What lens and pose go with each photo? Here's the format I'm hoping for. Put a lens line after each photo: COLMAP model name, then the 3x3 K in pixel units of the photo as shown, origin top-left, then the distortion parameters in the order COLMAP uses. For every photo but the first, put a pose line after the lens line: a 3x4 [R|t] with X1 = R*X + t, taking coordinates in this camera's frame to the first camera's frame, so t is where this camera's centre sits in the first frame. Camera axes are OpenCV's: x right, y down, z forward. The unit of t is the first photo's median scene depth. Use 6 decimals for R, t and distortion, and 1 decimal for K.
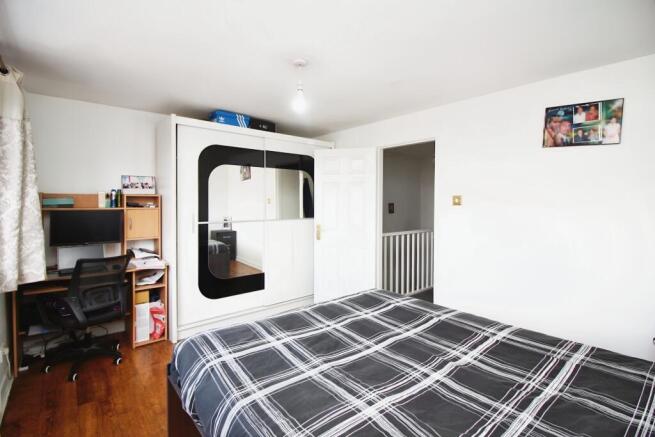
lens RADIAL K [[307.3, 0, 325.7], [0, 307.3, 215.1], [0, 0, 1]] dist [-0.015276, -0.000528]
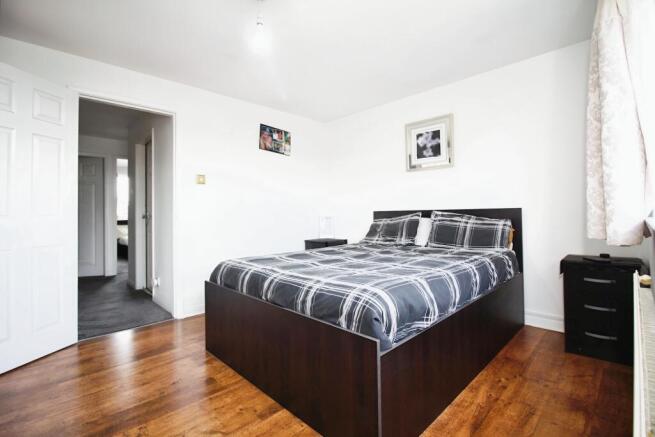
lens RADIAL K [[307.3, 0, 325.7], [0, 307.3, 215.1], [0, 0, 1]] dist [-0.015276, -0.000528]
pose [[-0.084771, -0.010844, 0.996341, -0.902318], [0.052018, 0.998529, 0.015293, 0.110181], [-0.995042, 0.053124, -0.084082, 0.871367]]
